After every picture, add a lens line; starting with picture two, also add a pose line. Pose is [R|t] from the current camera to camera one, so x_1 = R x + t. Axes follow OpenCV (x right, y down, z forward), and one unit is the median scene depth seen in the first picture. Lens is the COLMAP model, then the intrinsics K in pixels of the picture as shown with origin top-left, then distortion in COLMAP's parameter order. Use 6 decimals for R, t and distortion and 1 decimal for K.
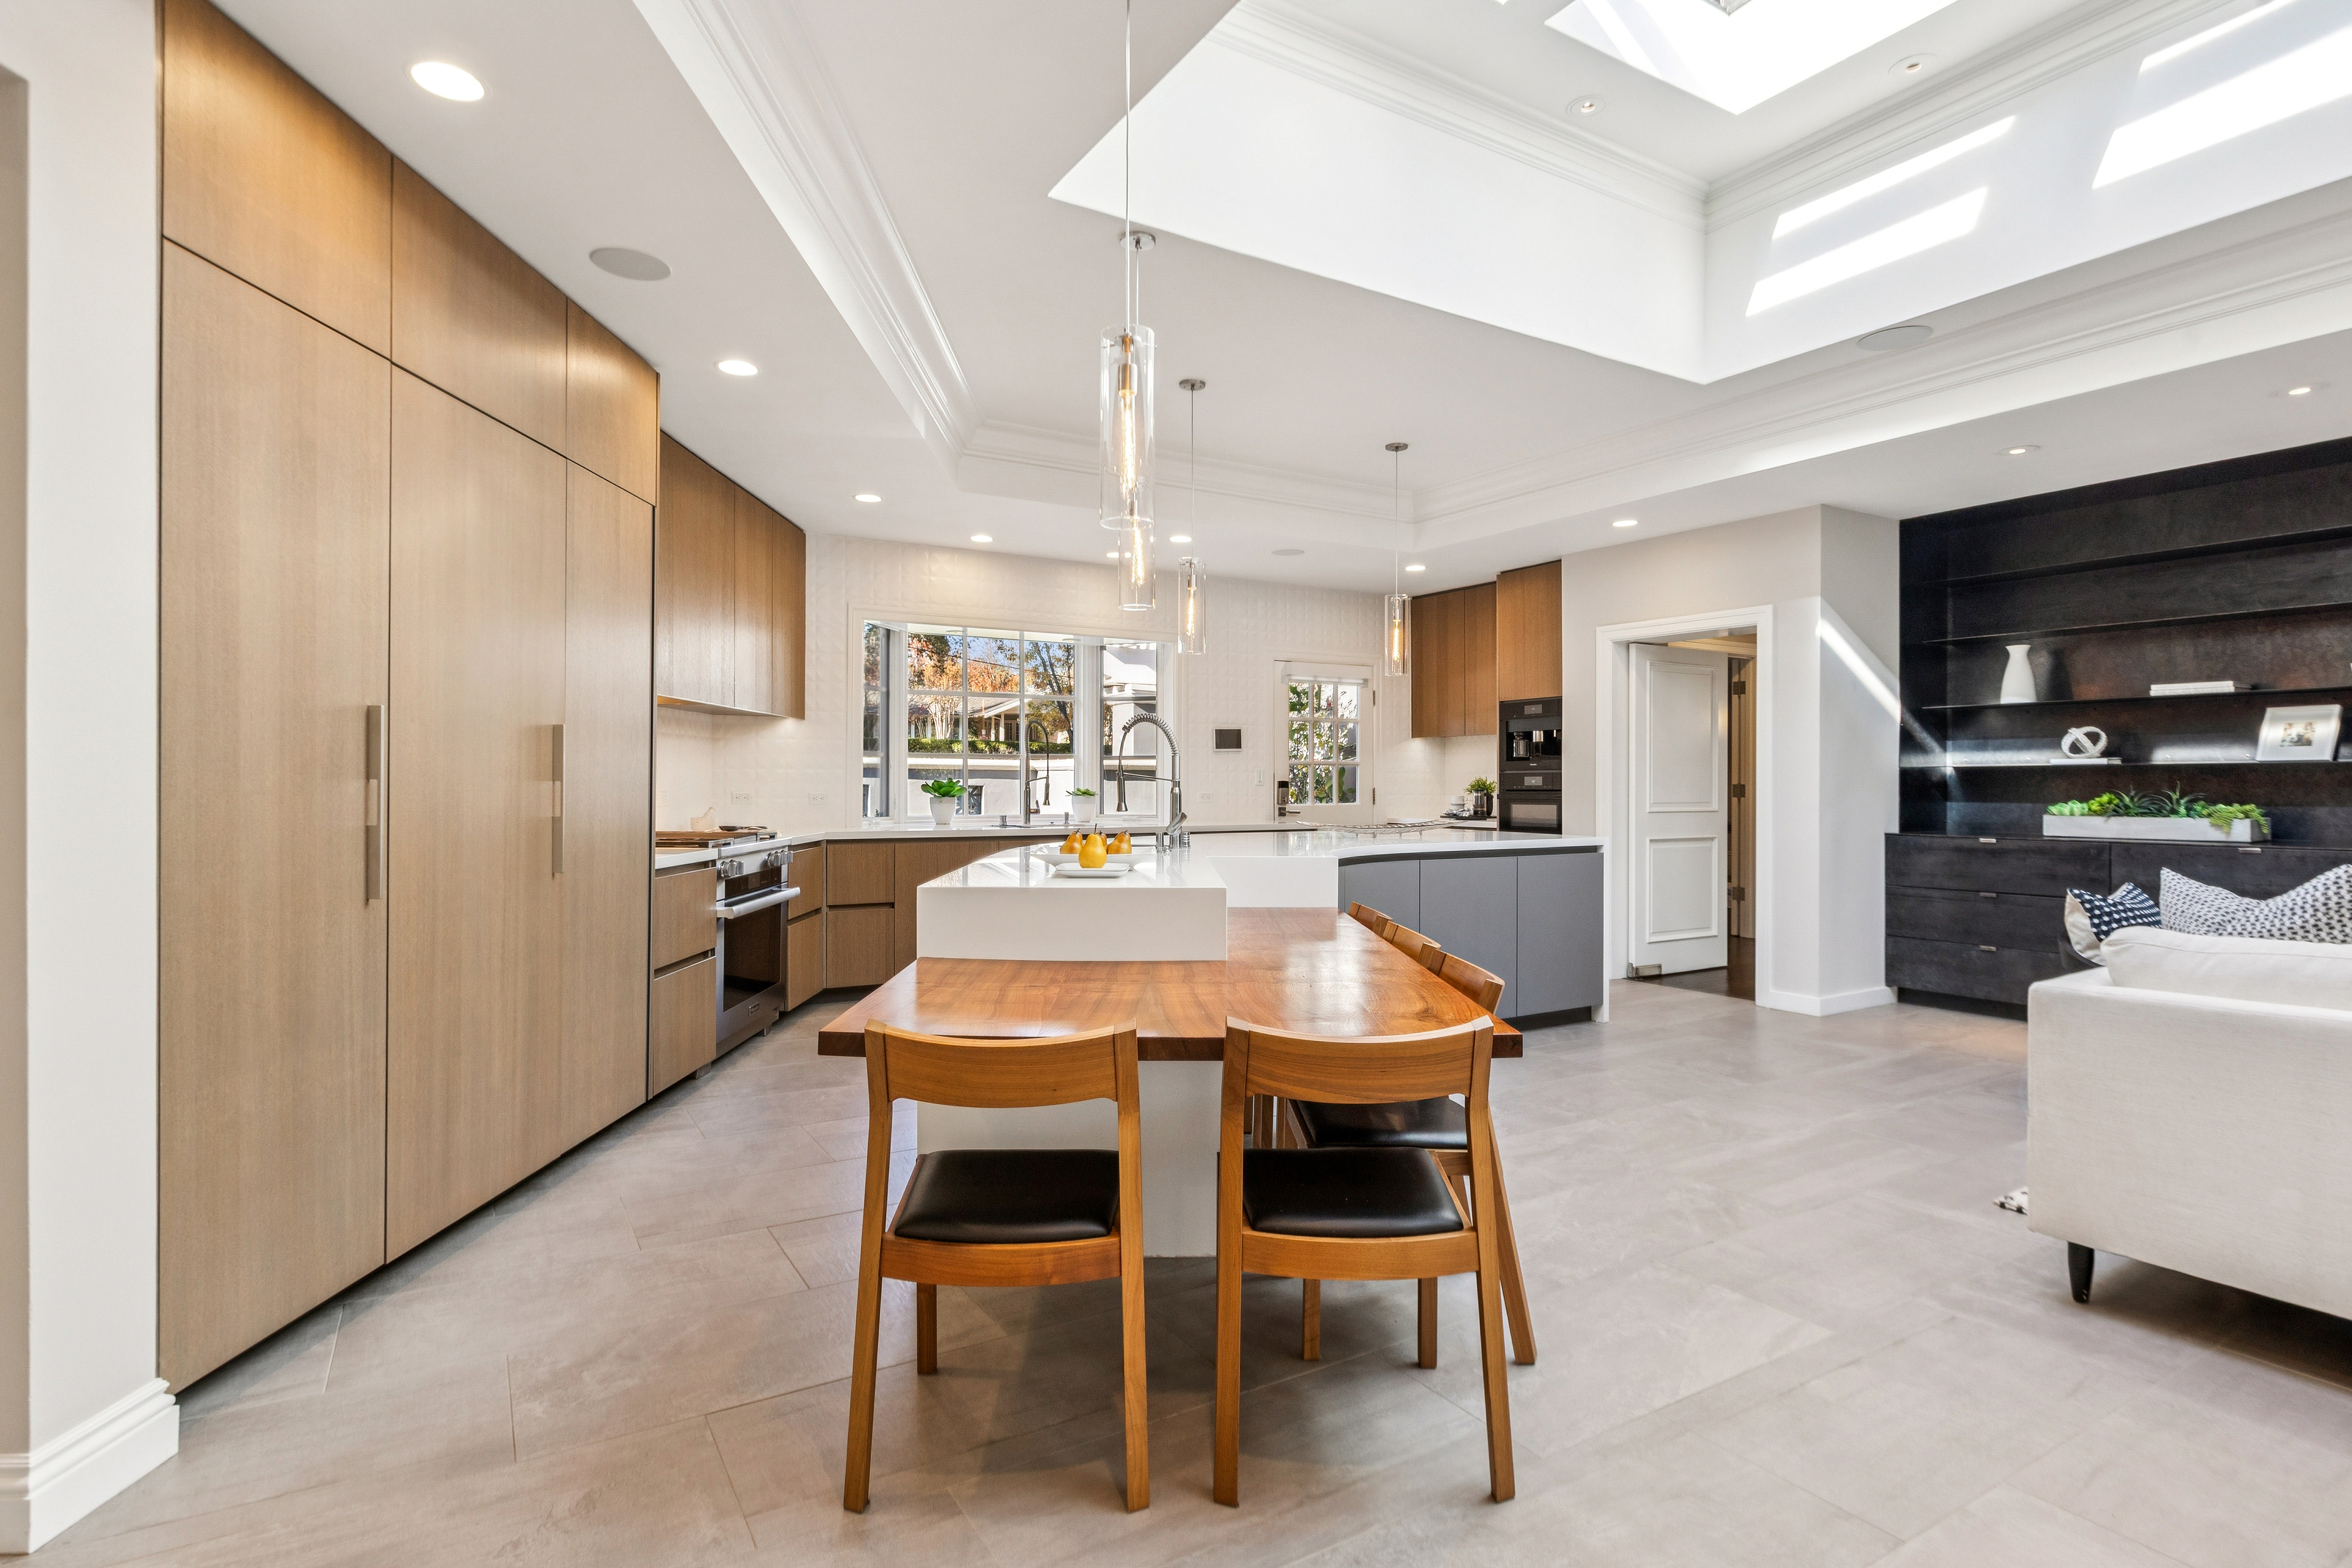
lens RADIAL K [[1173.8, 0, 1178.8], [0, 1173.8, 791.1], [0, 0, 1]] dist [-0.009368, -0.000339]
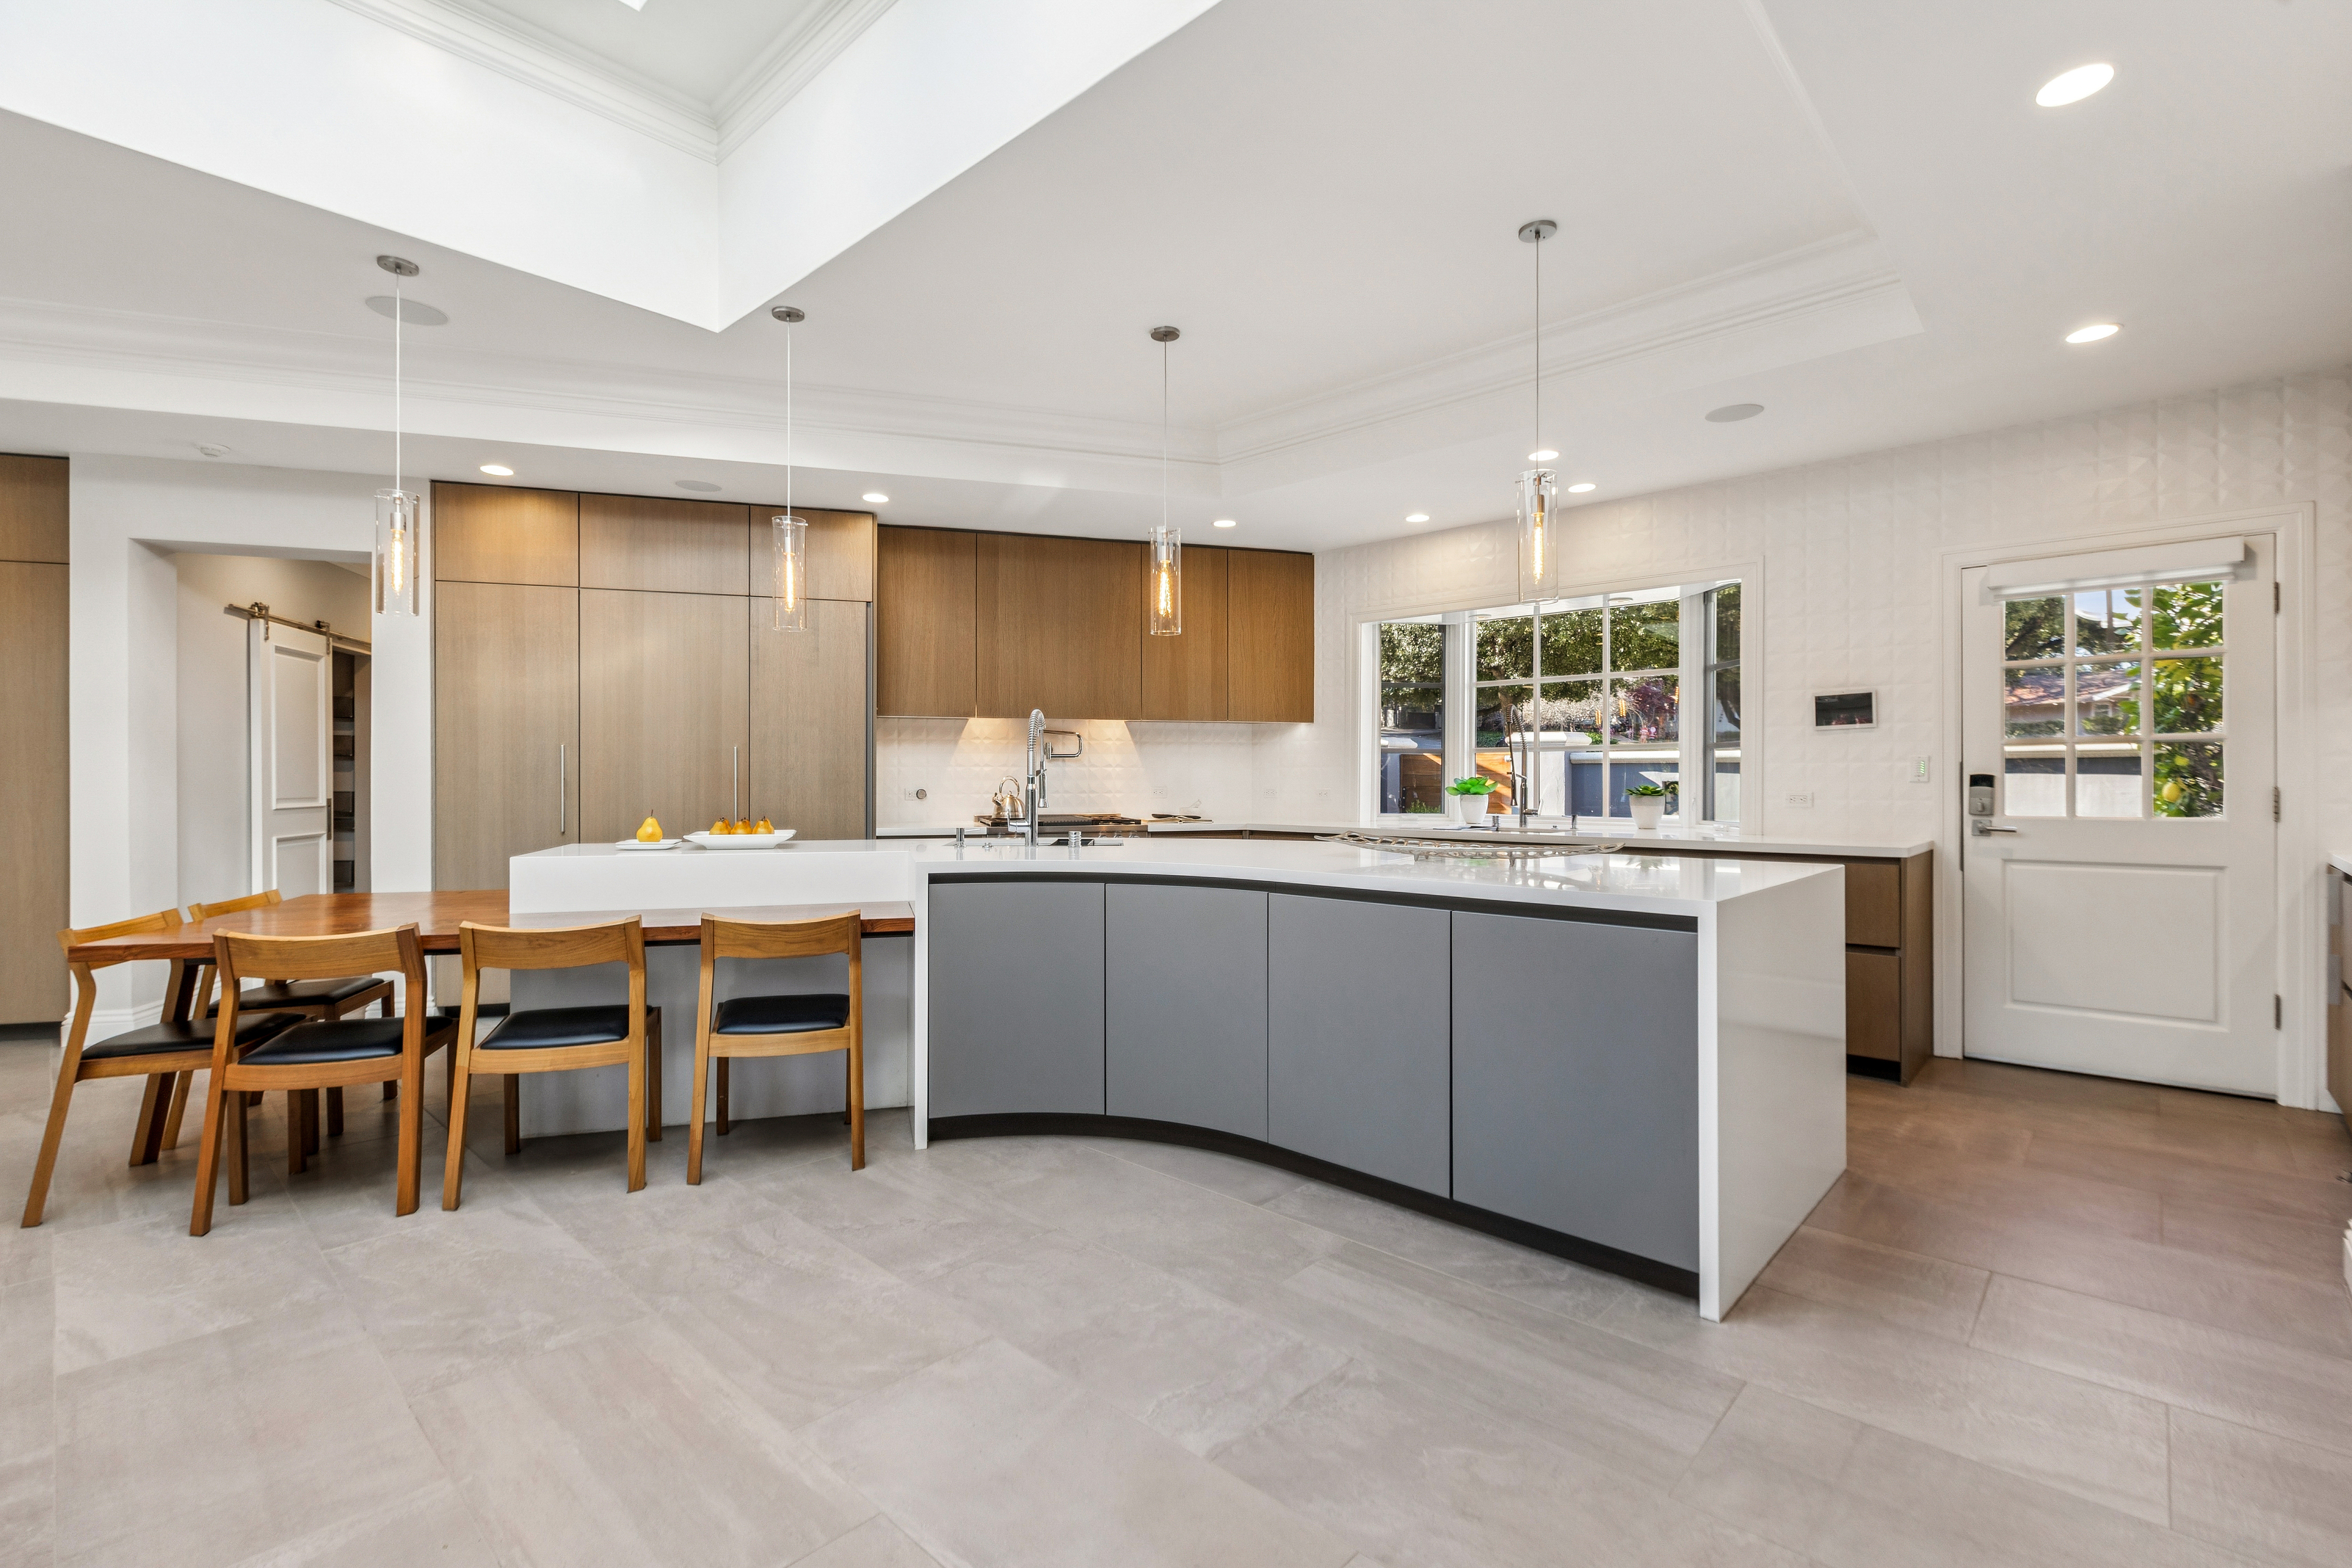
lens RADIAL K [[1049.8, 0, 1177.5], [0, 1049.8, 776.2], [0, 0, 1]] dist [-0.000646, 0.000229]
pose [[0.276524, -0.003201, -0.961002, 0.671768], [-0.004983, 0.999976, -0.004765, -0.004705], [0.960994, 0.006107, 0.276502, 0.677233]]
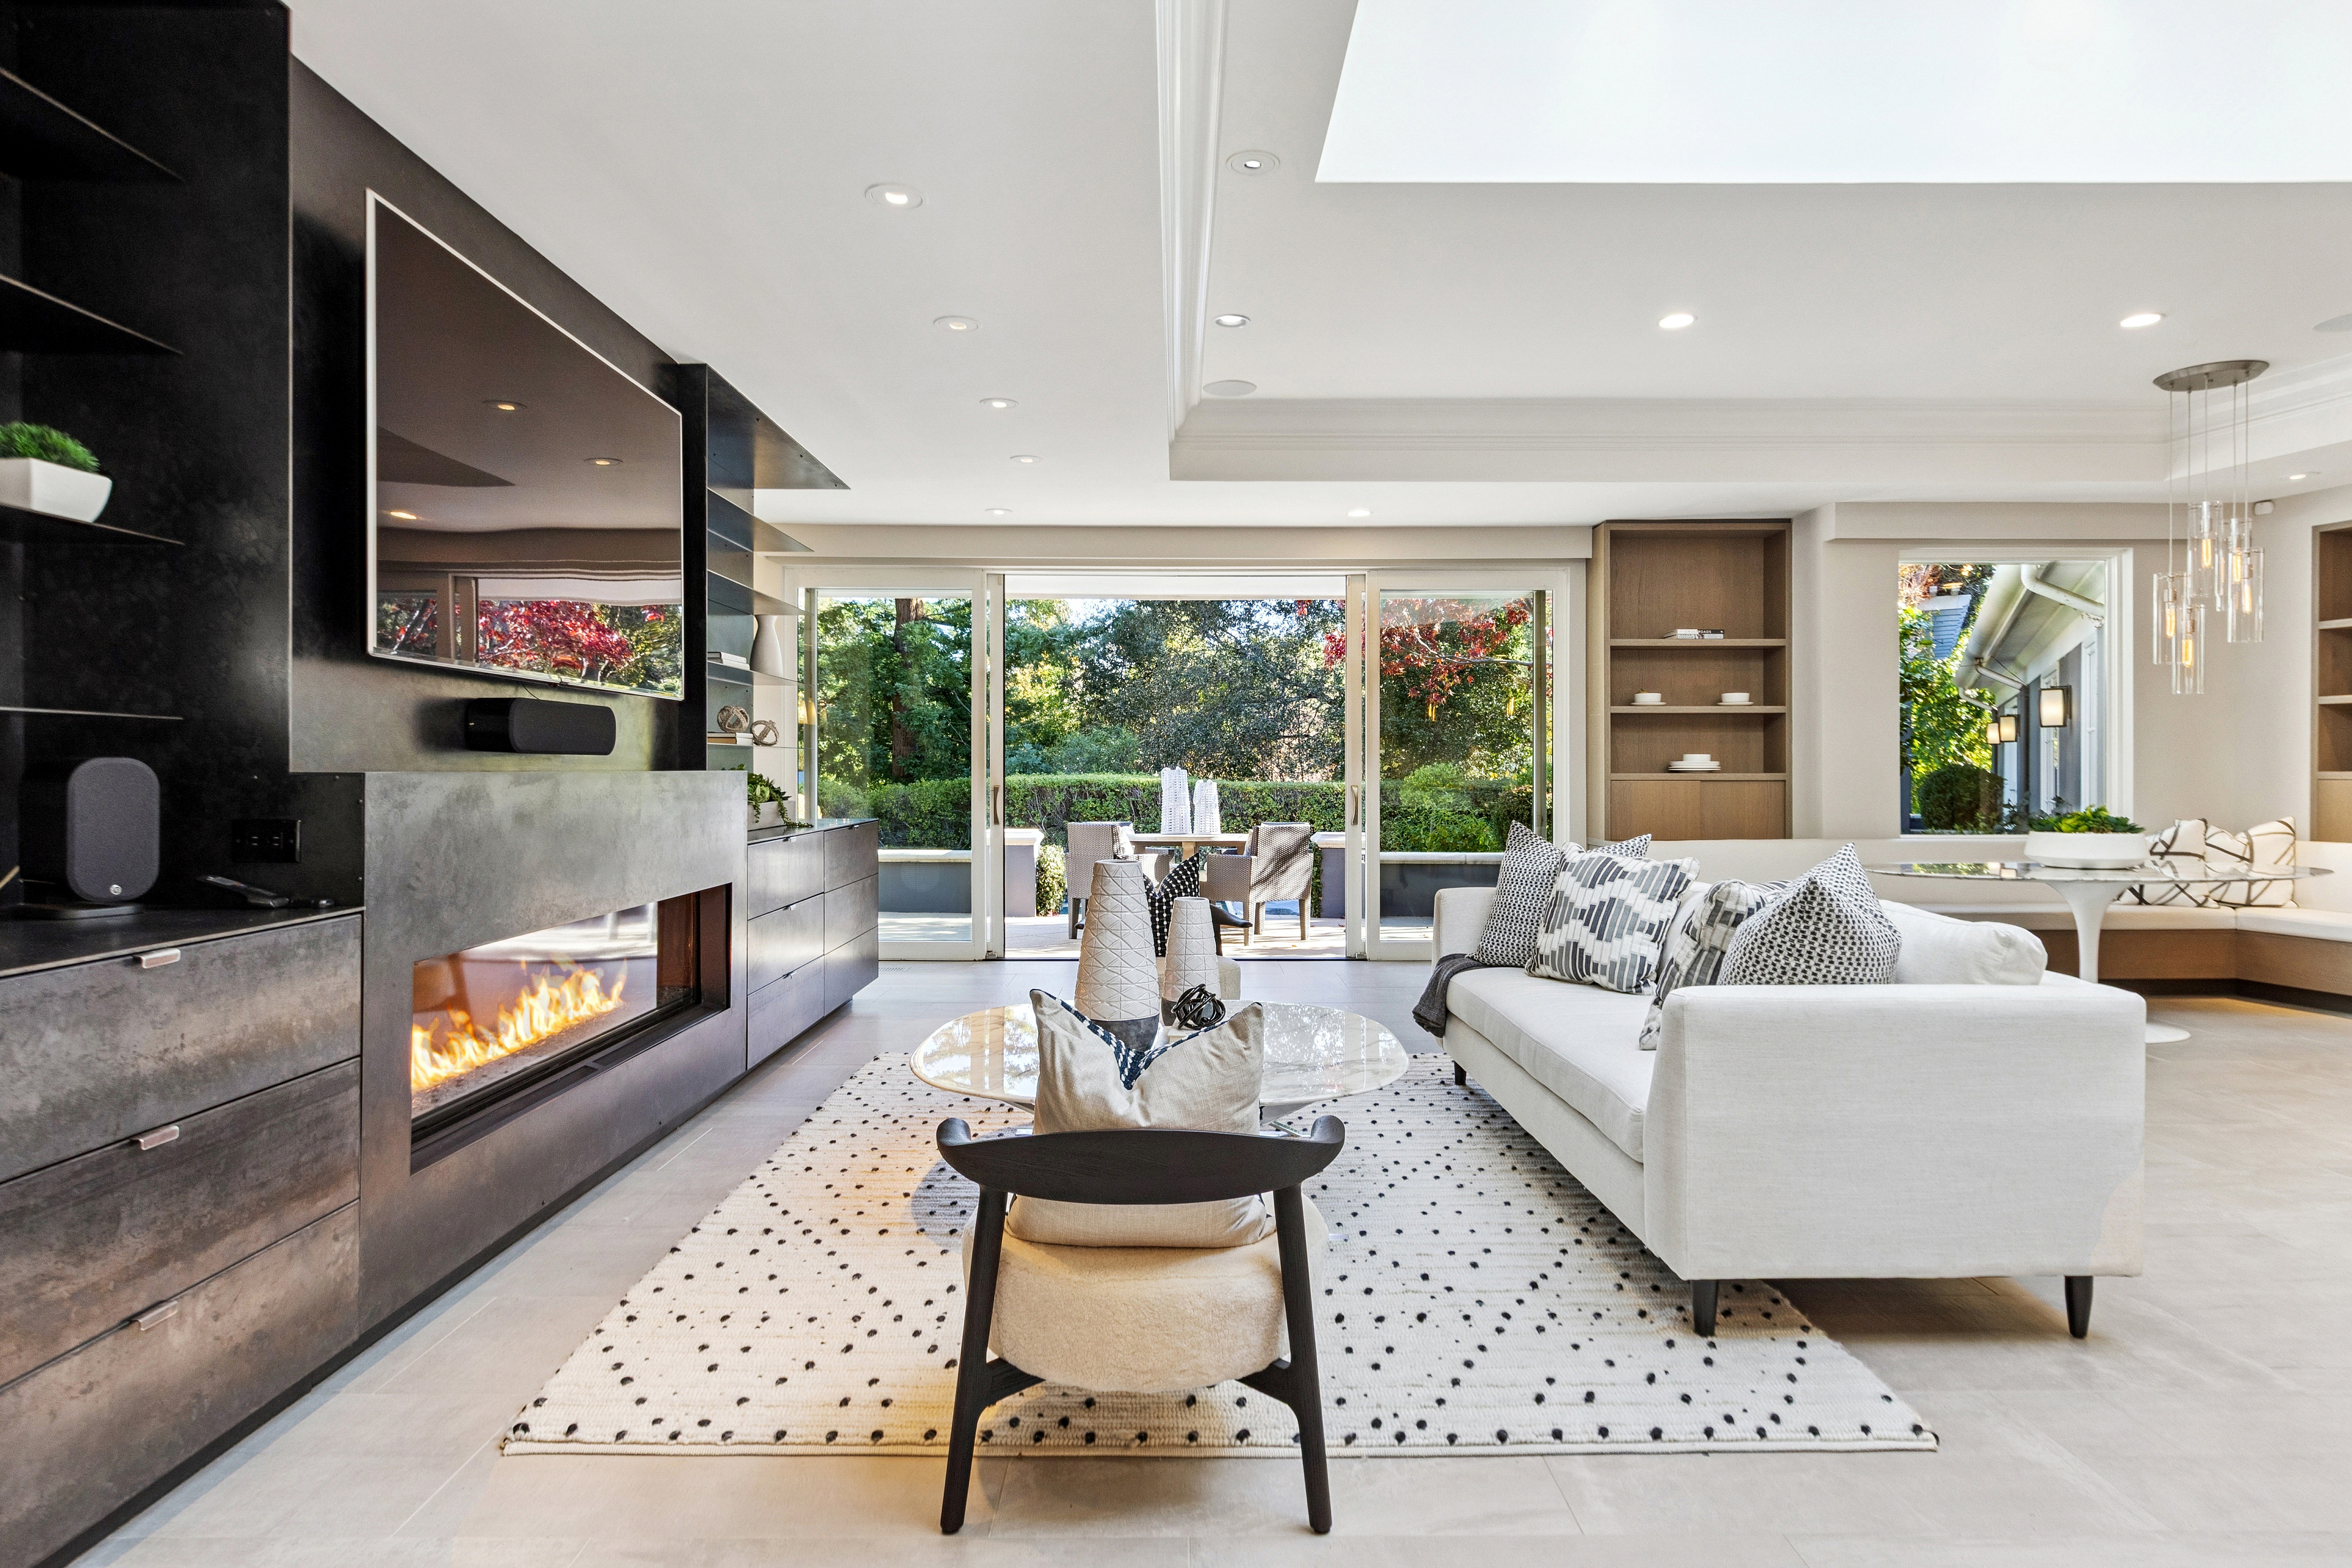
lens RADIAL K [[1290.9, 0, 1180.6], [0, 1290.9, 776.3], [0, 0, 1]] dist [-0.001007, 0.000092]
pose [[-0.856707, -0.003561, 0.515791, 0.376145], [0.001920, 0.999947, 0.010094, -0.005958], [-0.515800, 0.009638, -0.856655, 0.979128]]
